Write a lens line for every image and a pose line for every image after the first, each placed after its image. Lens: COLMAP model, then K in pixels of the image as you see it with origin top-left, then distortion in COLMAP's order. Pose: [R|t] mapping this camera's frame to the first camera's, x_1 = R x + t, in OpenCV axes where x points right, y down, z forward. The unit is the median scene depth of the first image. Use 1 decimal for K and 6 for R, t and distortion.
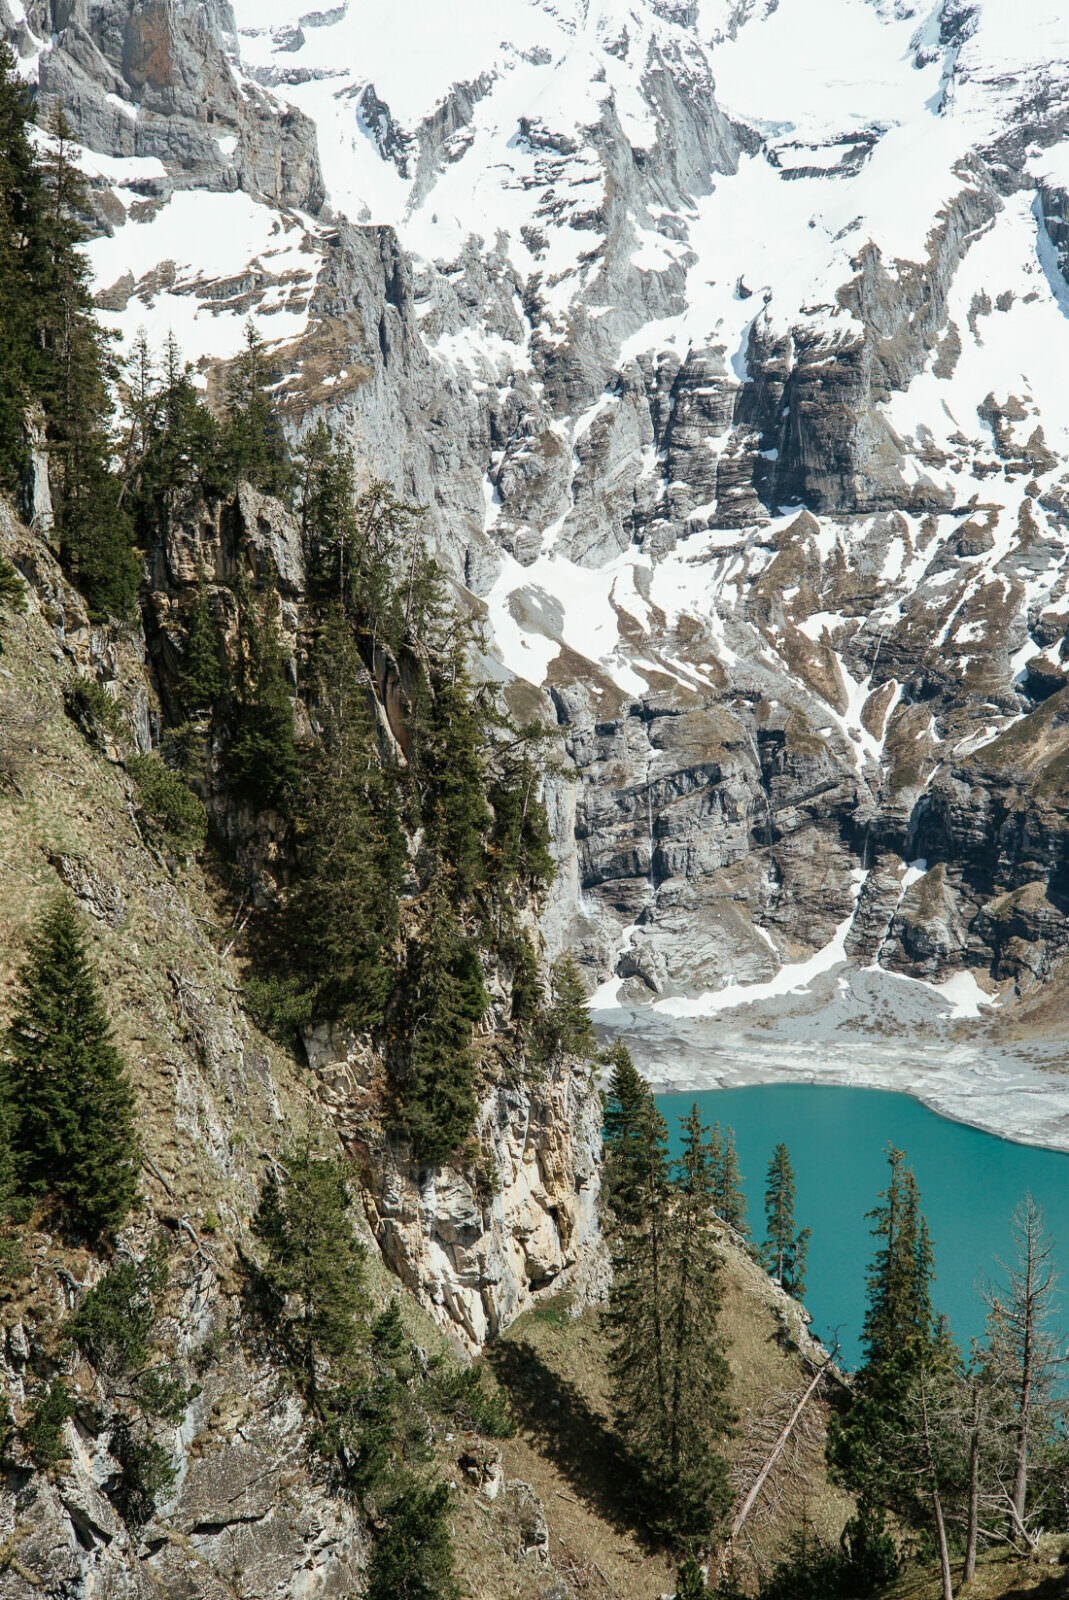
lens RADIAL K [[2237.3, 0, 540.0], [0, 2237.3, 802.6], [0, 0, 1]] dist [0.068154, 0.000000]
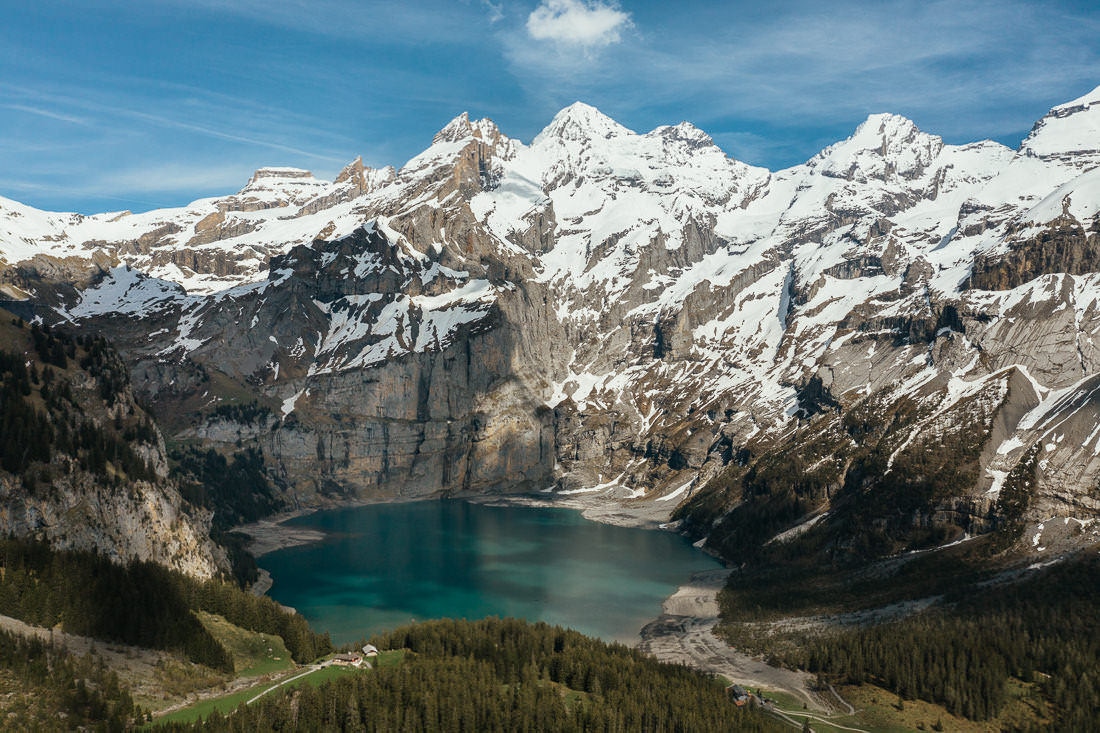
lens RADIAL K [[880.7, 0, 555.6], [0, 880.7, 367.2], [0, 0, 1]] dist [-0.010740, -0.013815]
pose [[0.946635, 0.007817, -0.322212, 0.404533], [-0.044374, 0.993347, -0.106267, 0.031137], [0.319238, 0.114894, 0.940684, -0.323414]]
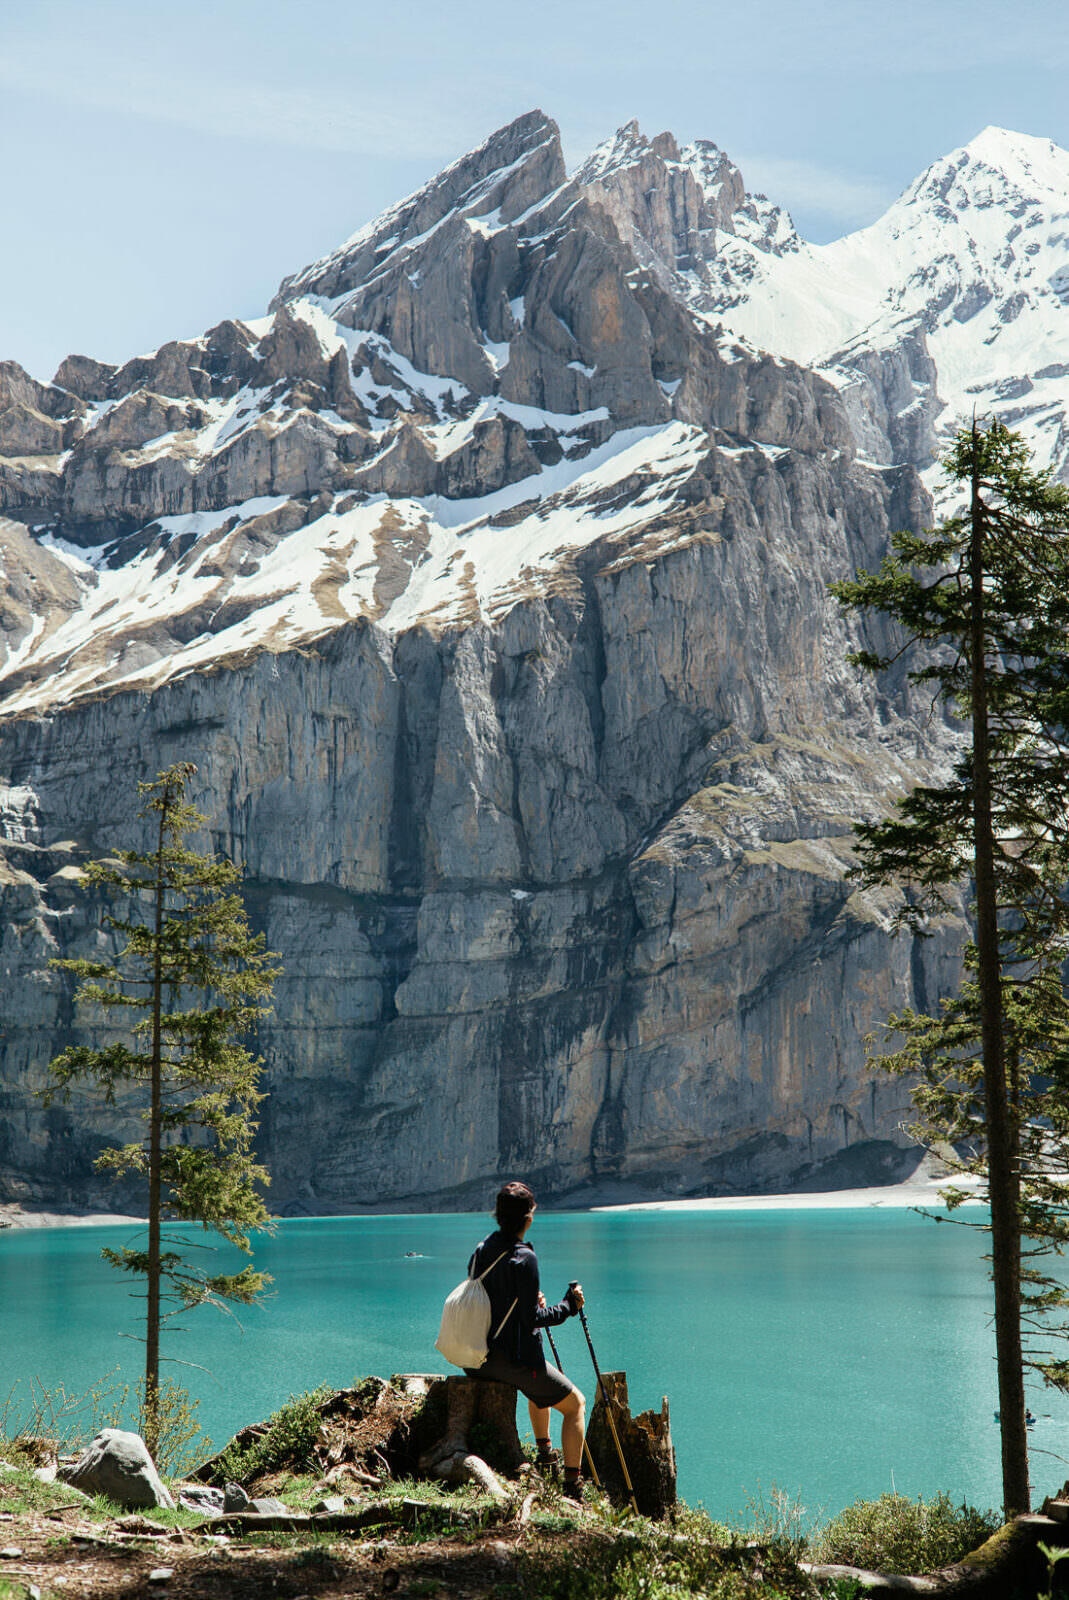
lens RADIAL K [[2237.3, 0, 534.8], [0, 2237.3, 803.0], [0, 0, 1]] dist [0.068154, 0.000000]
pose [[0.864513, -0.102627, -0.492021, 0.255845], [-0.021088, 0.970663, -0.239517, 0.124493], [0.502167, 0.217441, 0.836987, 0.126449]]
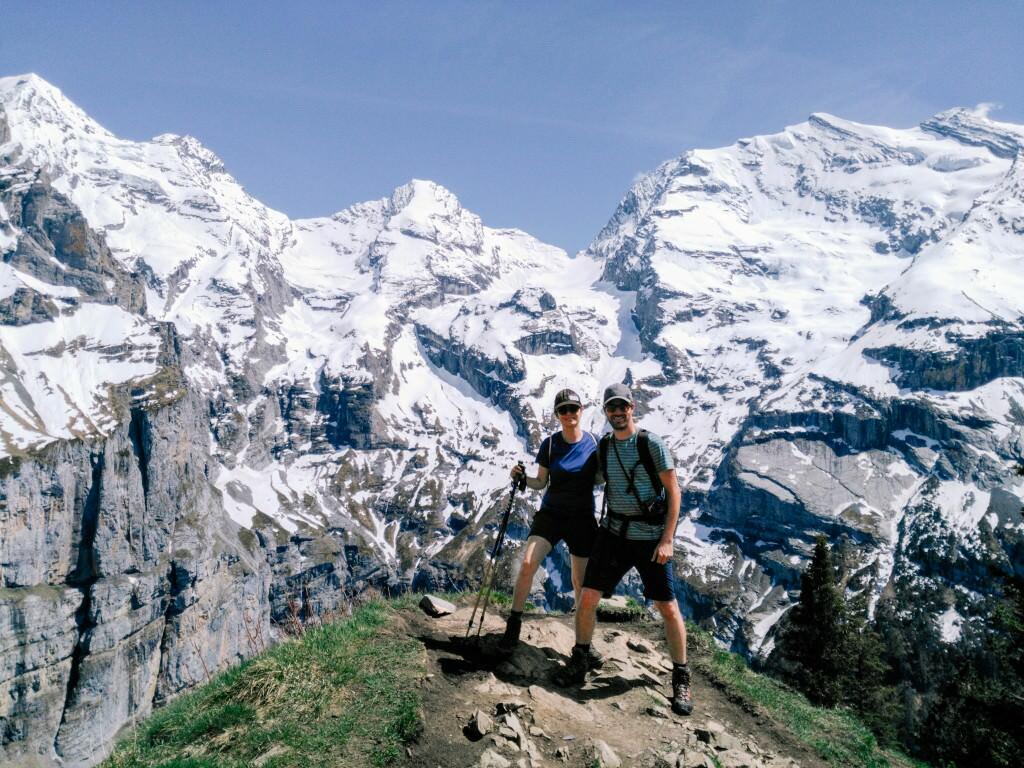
lens RADIAL K [[834.4, 0, 521.3], [0, 834.4, 376.4], [0, 0, 1]] dist [0.073561, -0.136893]
pose [[0.910066, 0.054405, 0.410877, -0.091924], [0.021844, 0.983673, -0.178635, -0.039885], [-0.413888, 0.171545, 0.894019, 0.092406]]
